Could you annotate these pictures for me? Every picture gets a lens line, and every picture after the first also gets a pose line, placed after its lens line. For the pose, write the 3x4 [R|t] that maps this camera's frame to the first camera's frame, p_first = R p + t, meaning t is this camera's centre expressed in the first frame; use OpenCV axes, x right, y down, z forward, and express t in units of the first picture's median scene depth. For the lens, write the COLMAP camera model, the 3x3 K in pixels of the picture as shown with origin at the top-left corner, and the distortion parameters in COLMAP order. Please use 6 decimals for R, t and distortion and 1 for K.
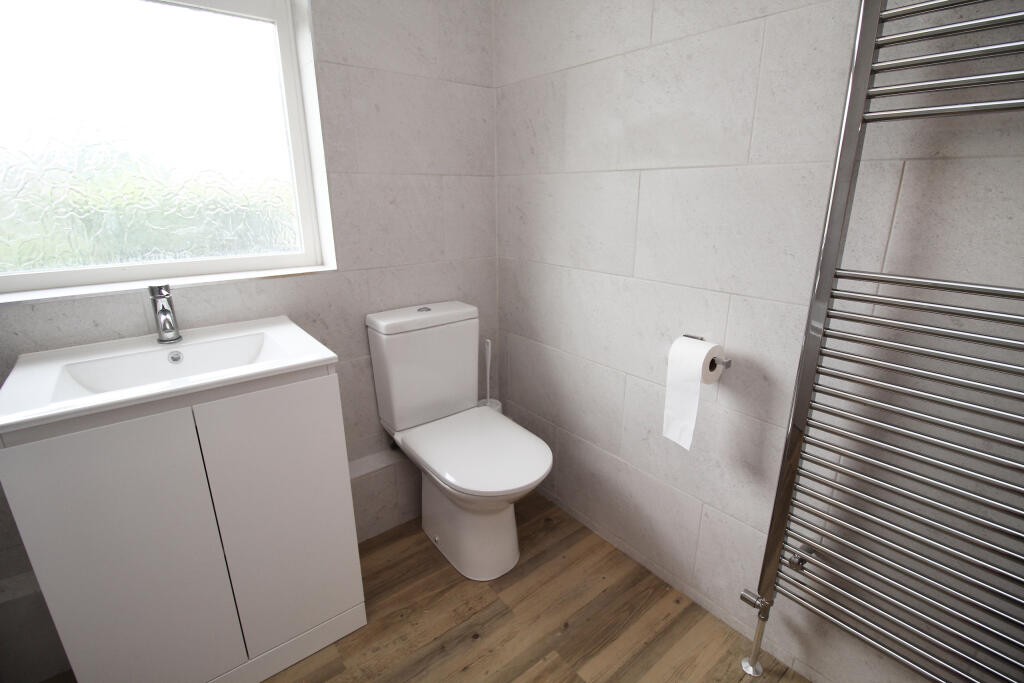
lens RADIAL K [[487.5, 0, 516.8], [0, 487.5, 342.4], [0, 0, 1]] dist [-0.002359, -0.000329]
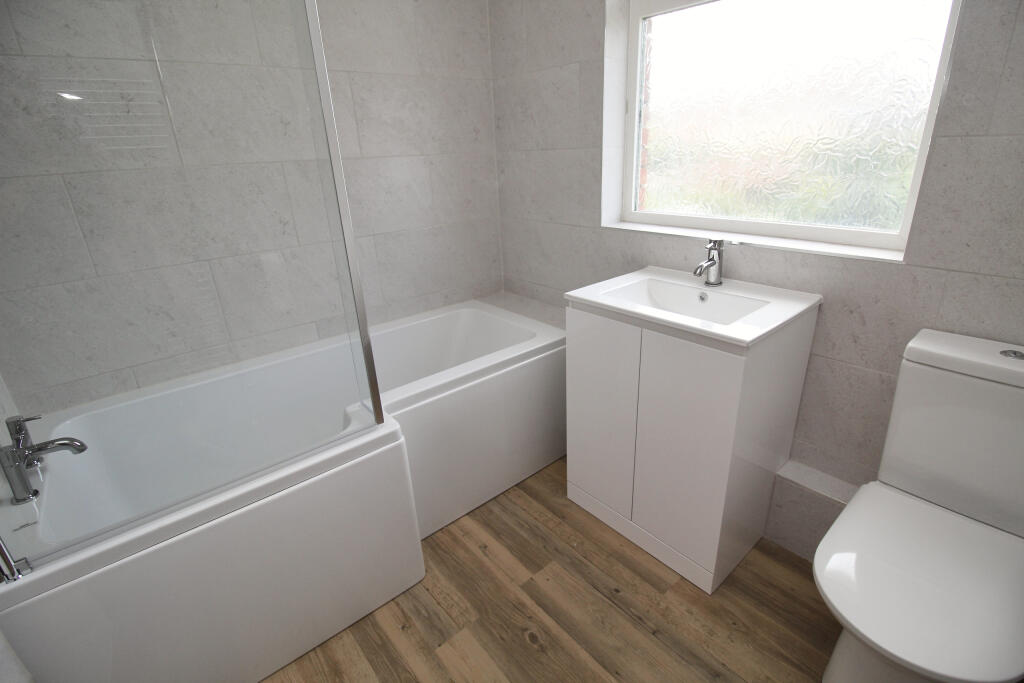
lens RADIAL K [[487.5, 0, 517.0], [0, 487.5, 339.5], [0, 0, 1]] dist [-0.002359, -0.000329]
pose [[0.032729, 0.375628, -0.926192, 0.454065], [-0.255066, 0.899143, 0.355644, -0.181095], [0.966370, 0.224600, 0.125238, 0.369910]]
